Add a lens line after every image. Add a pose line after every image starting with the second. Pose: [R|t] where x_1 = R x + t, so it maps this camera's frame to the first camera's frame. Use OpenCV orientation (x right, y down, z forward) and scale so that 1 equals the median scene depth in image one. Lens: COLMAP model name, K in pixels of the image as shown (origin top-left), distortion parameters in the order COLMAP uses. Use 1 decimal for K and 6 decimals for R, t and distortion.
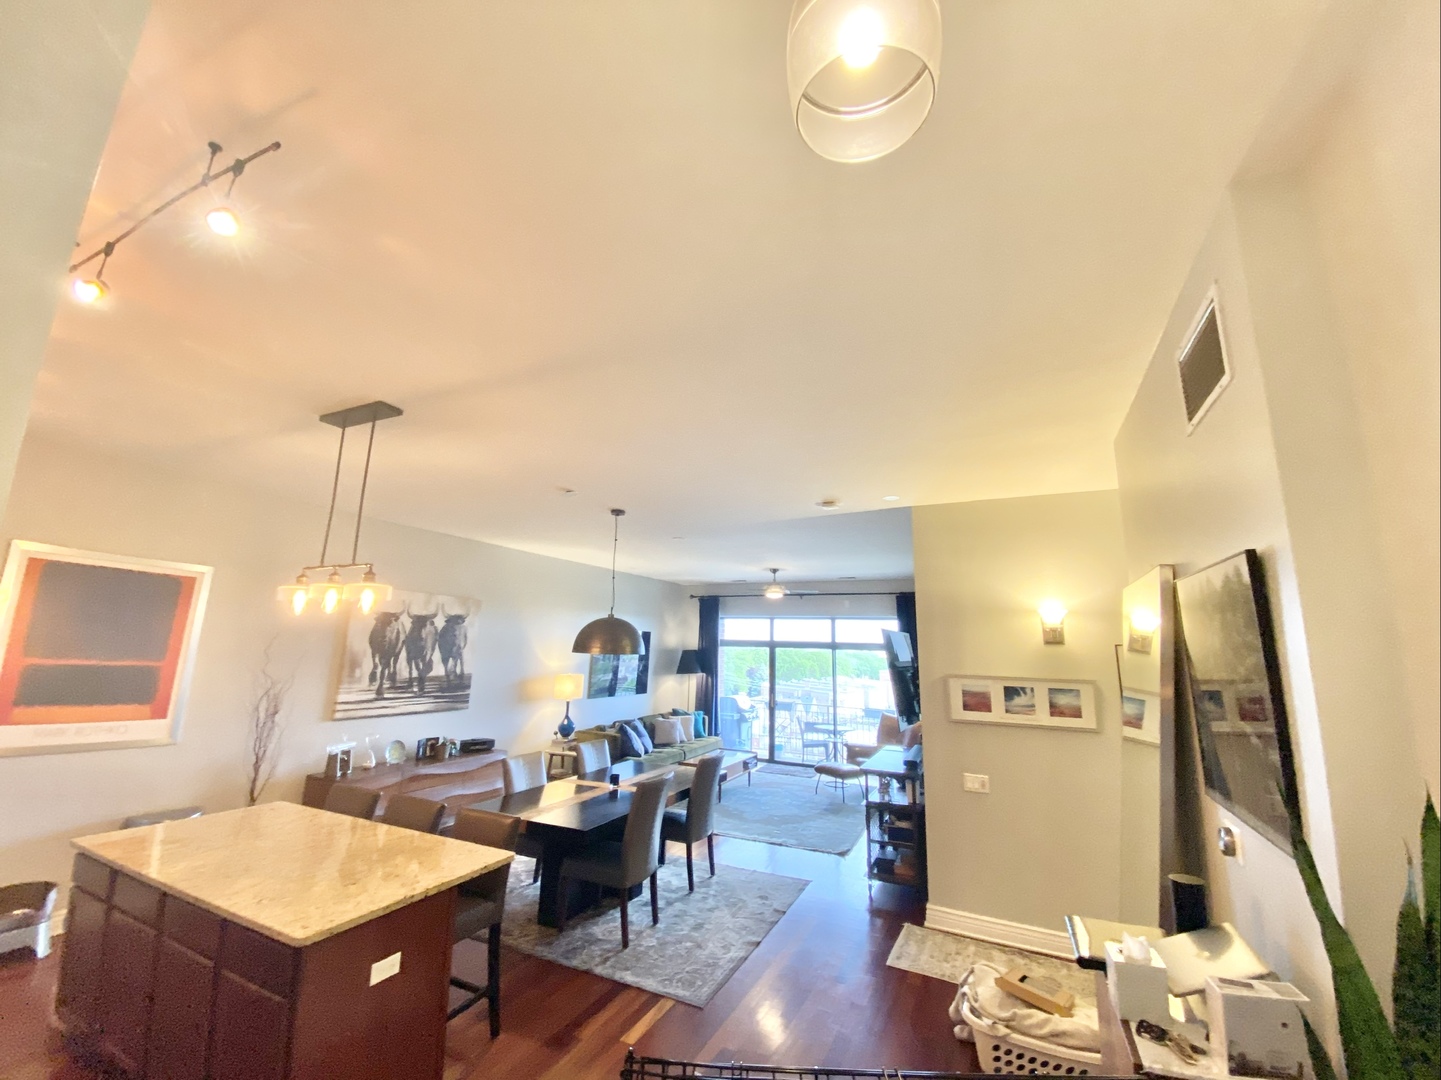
lens RADIAL K [[573.8, 0, 720.5], [0, 573.8, 540.0], [0, 0, 1]] dist [0.001227, -0.000056]
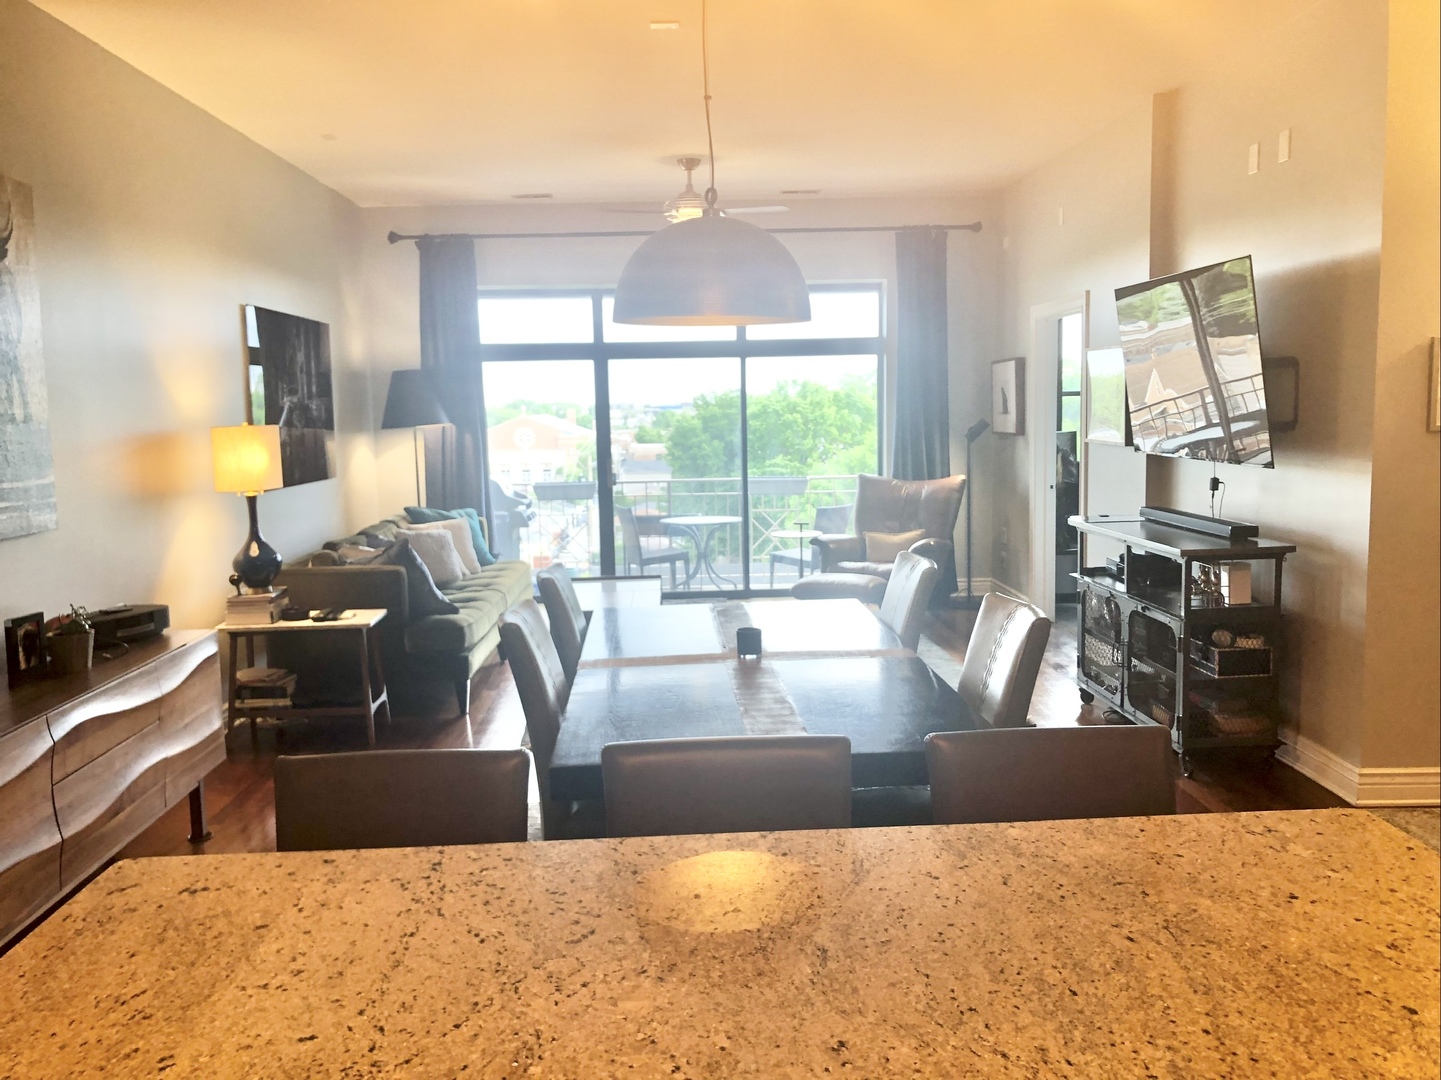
lens RADIAL K [[1154.0, 0, 720.5], [0, 1154.0, 540.0], [0, 0, 1]] dist [0.029459, 0.000493]
pose [[0.878454, -0.099201, 0.467416, -0.260254], [-0.047229, 0.955396, 0.291528, 0.057599], [-0.475487, -0.278170, 0.834586, 0.172591]]
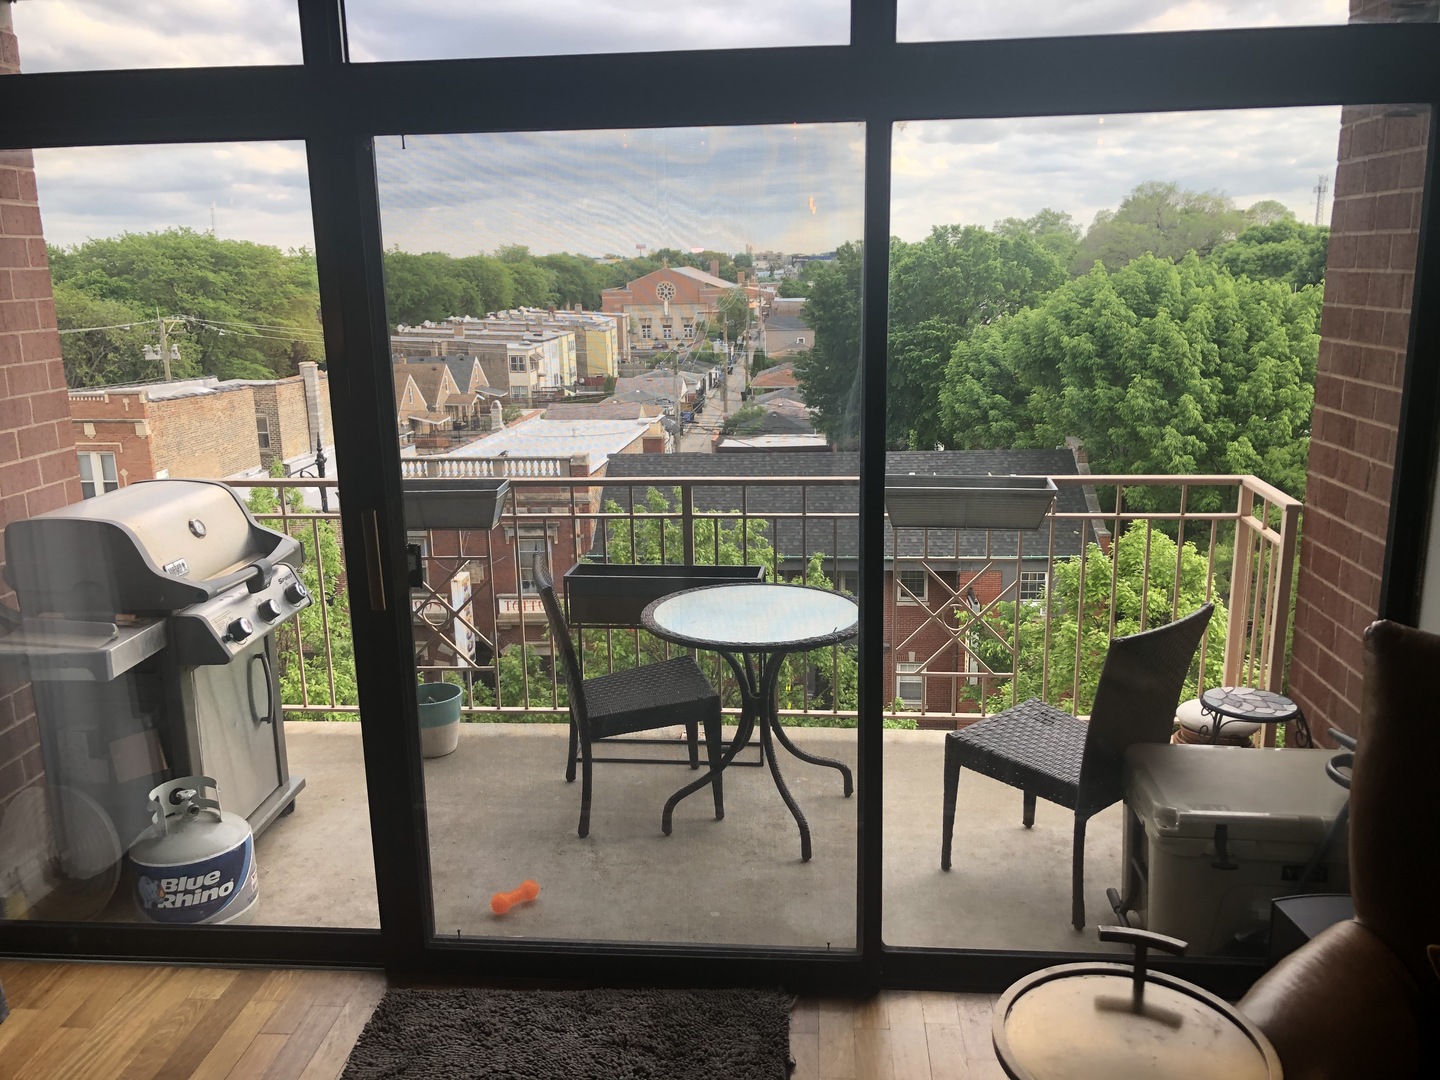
lens RADIAL K [[1153.2, 0, 720.0], [0, 1153.2, 540.0], [0, 0, 1]] dist [0.029459, 0.000493]
pose [[0.931519, -0.131835, 0.338957, 0.071354], [-0.021324, 0.910585, 0.412771, 0.166635], [-0.363067, -0.391732, 0.845416, 0.735481]]
